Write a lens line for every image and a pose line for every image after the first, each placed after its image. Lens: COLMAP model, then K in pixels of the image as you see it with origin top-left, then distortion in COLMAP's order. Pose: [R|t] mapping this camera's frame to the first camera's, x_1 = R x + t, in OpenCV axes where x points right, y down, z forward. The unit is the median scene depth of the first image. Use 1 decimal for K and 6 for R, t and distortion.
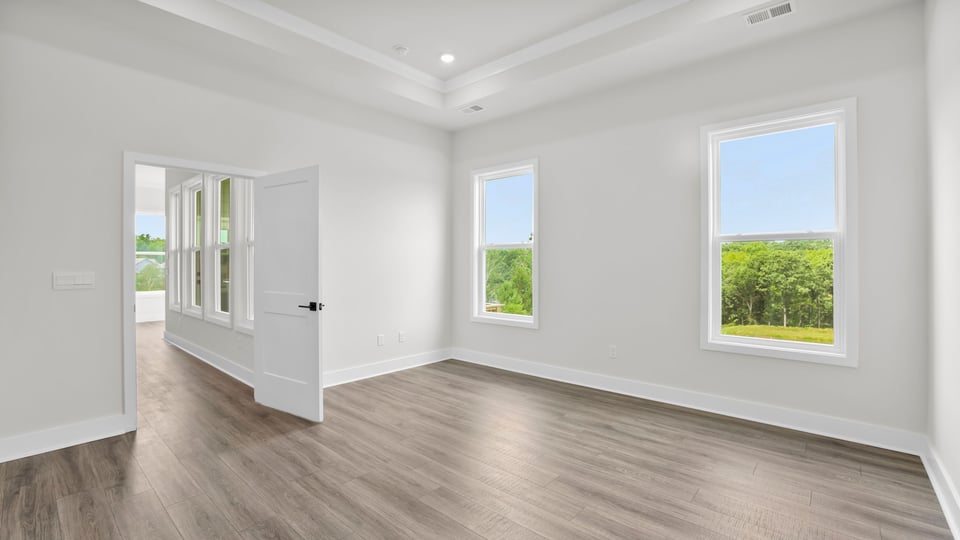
lens RADIAL K [[424.4, 0, 472.3], [0, 424.4, 259.9], [0, 0, 1]] dist [-0.044196, 0.015610]
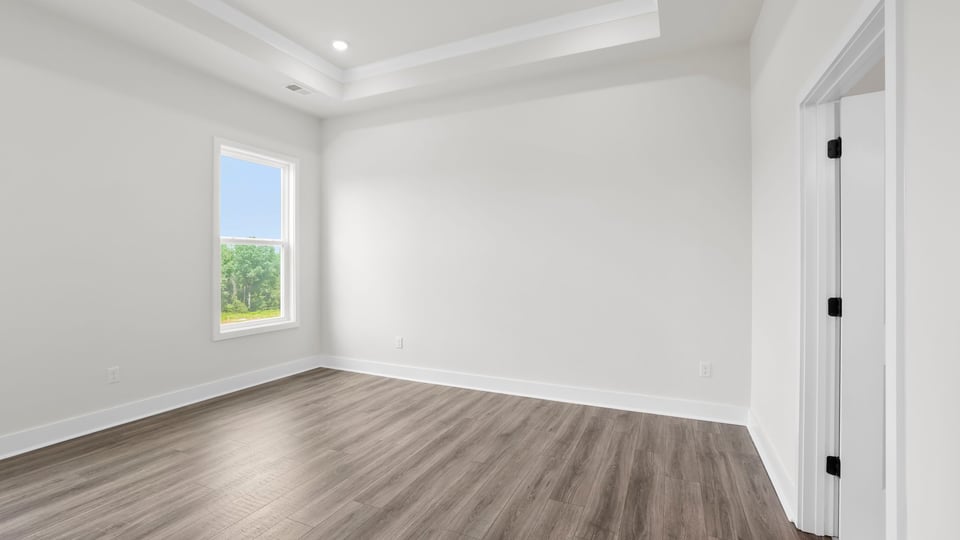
lens RADIAL K [[424.4, 0, 472.3], [0, 424.4, 259.9], [0, 0, 1]] dist [-0.044196, 0.015610]
pose [[-0.286575, 0.005769, 0.958040, -0.834796], [-0.008037, 0.999932, -0.008425, 0.005632], [-0.958024, -0.010114, -0.286509, 0.809612]]
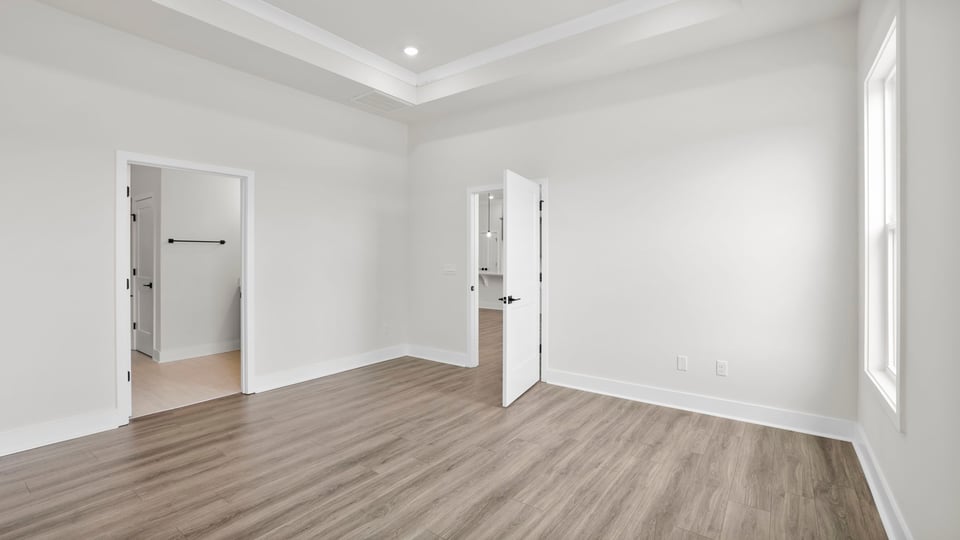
lens RADIAL K [[424.4, 0, 472.3], [0, 424.4, 259.9], [0, 0, 1]] dist [-0.044196, 0.015610]
pose [[0.086429, 0.005476, -0.996243, 0.785891], [0.004588, 0.999972, 0.005895, 0.000816], [0.996247, -0.005080, 0.086402, 0.910432]]
